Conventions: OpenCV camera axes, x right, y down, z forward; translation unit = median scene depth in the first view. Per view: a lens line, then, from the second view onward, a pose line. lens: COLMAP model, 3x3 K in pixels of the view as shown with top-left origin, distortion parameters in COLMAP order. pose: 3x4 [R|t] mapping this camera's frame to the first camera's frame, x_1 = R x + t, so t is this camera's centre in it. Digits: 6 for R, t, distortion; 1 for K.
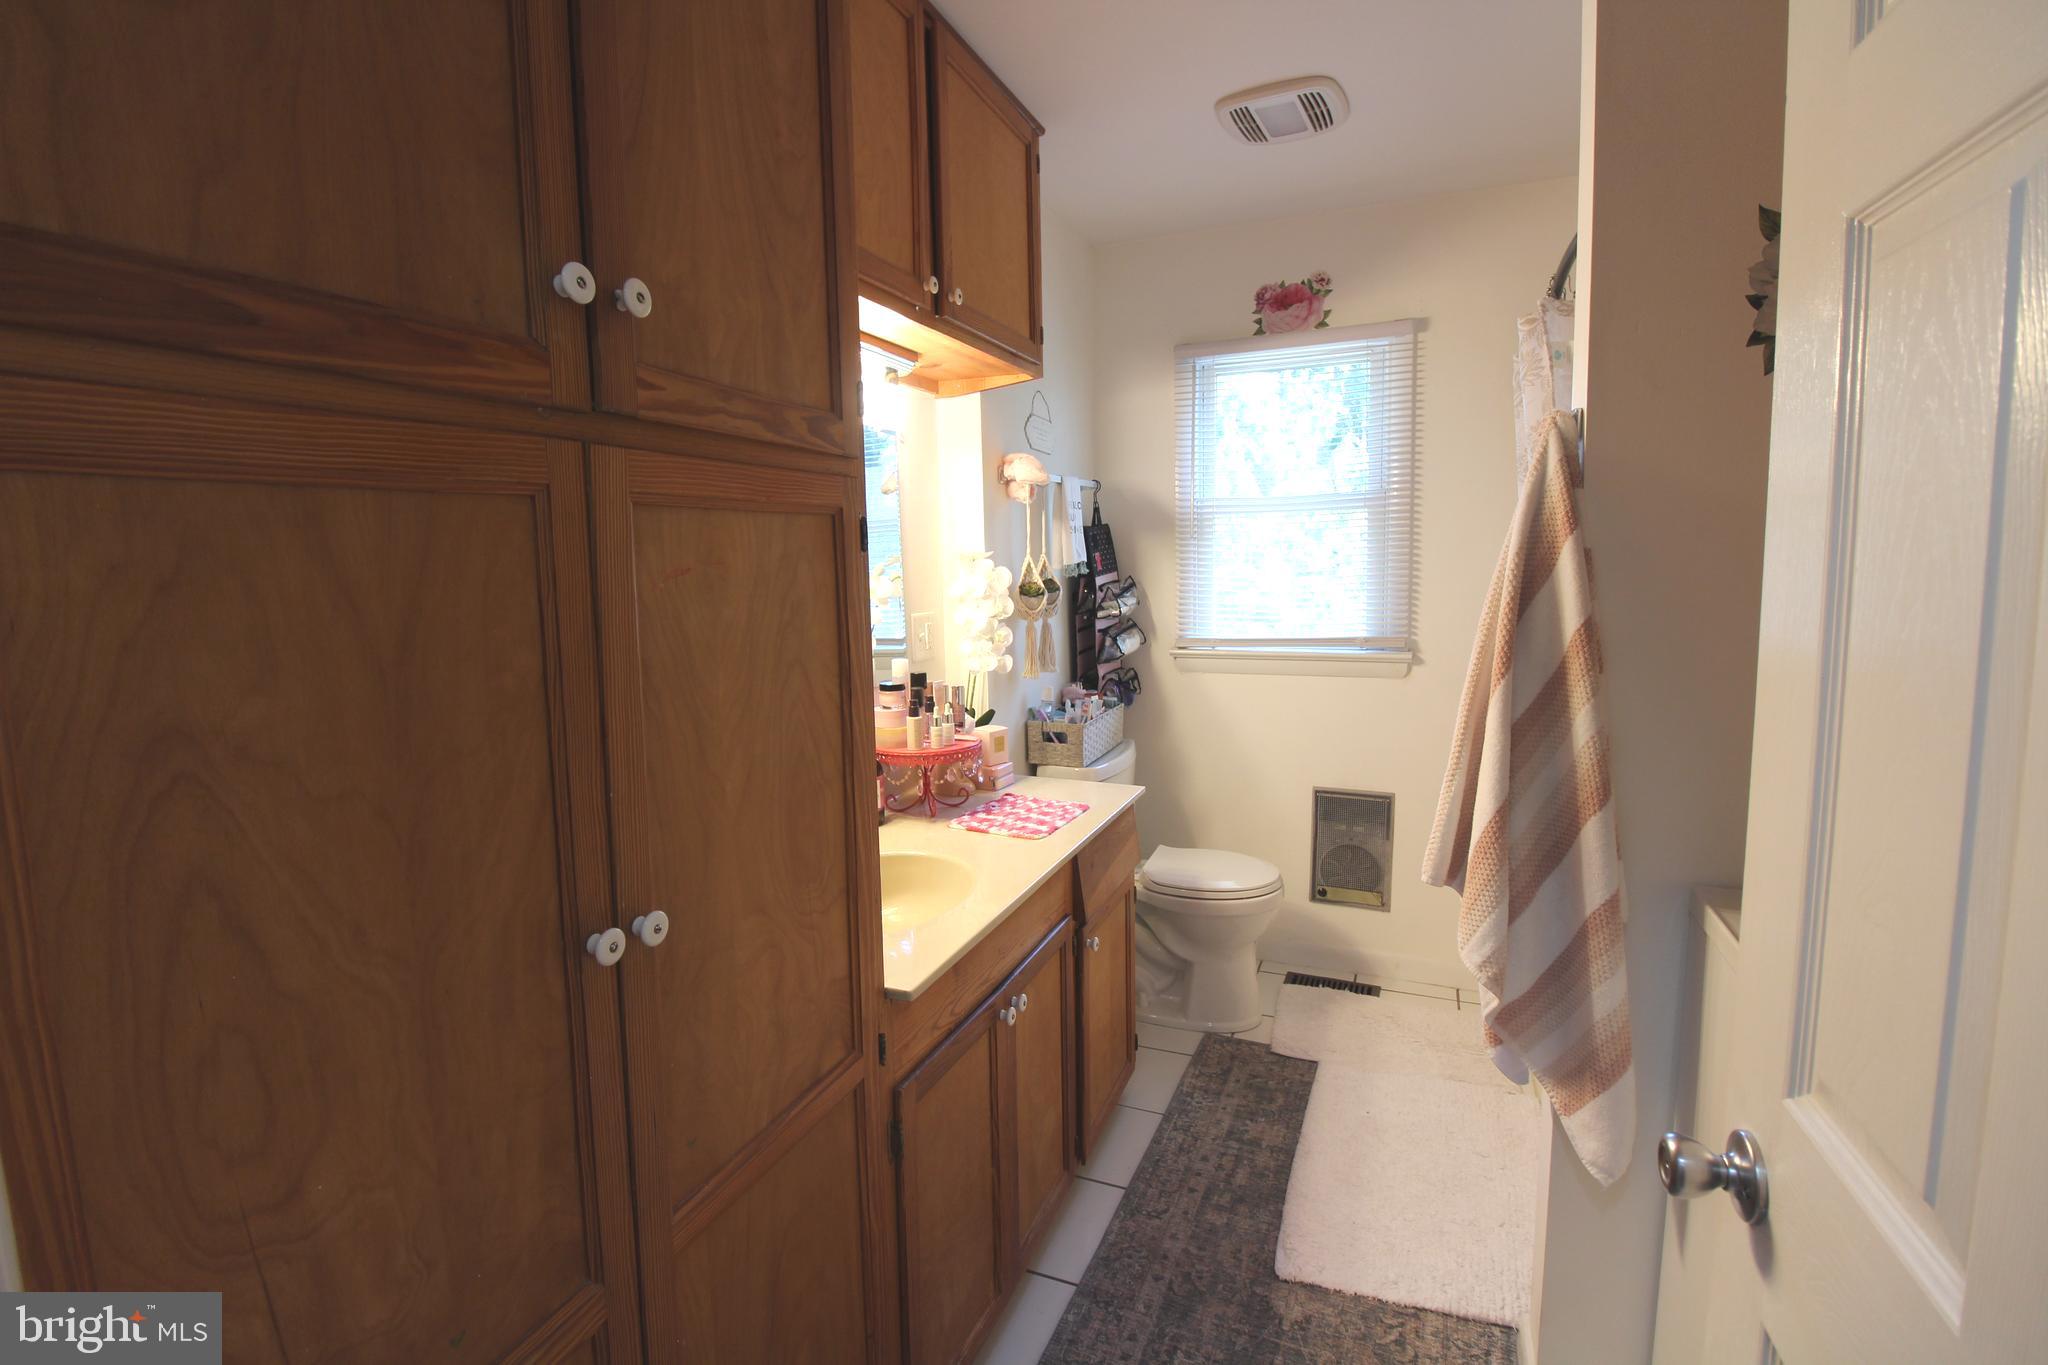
lens RADIAL K [[992.2, 0, 1027.1], [0, 992.2, 676.5], [0, 0, 1]] dist [-0.000767, -0.000152]
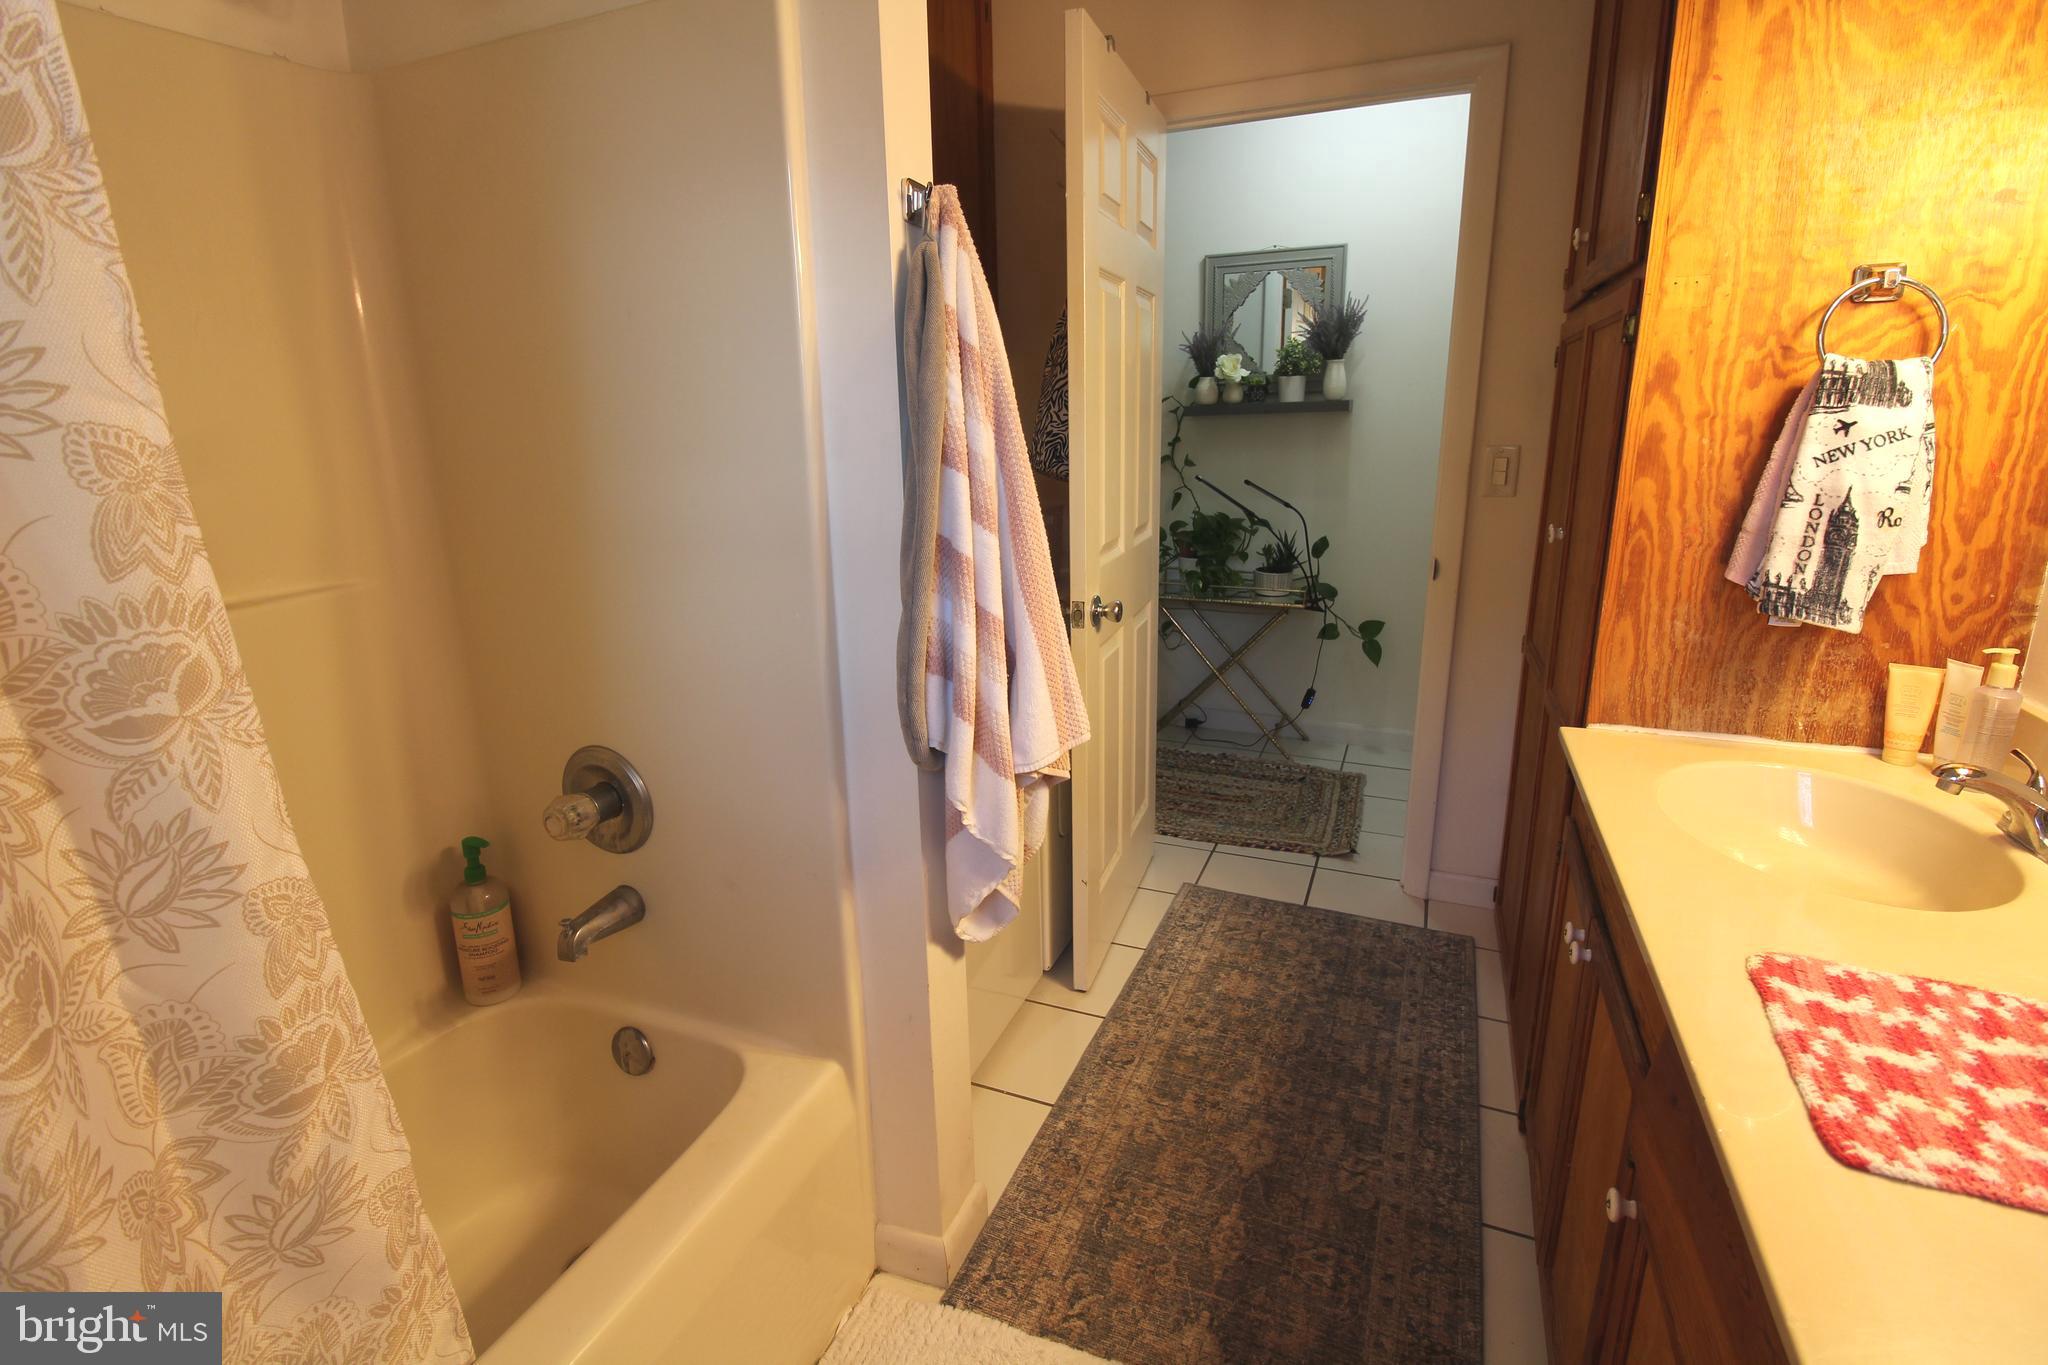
lens RADIAL K [[992.2, 0, 1019.0], [0, 992.2, 671.7], [0, 0, 1]] dist [-0.000767, -0.000152]
pose [[-0.999455, 0.030084, 0.013597, 0.384894], [0.032992, 0.925361, 0.377648, -0.163395], [-0.001220, 0.377891, -0.925849, 1.547158]]
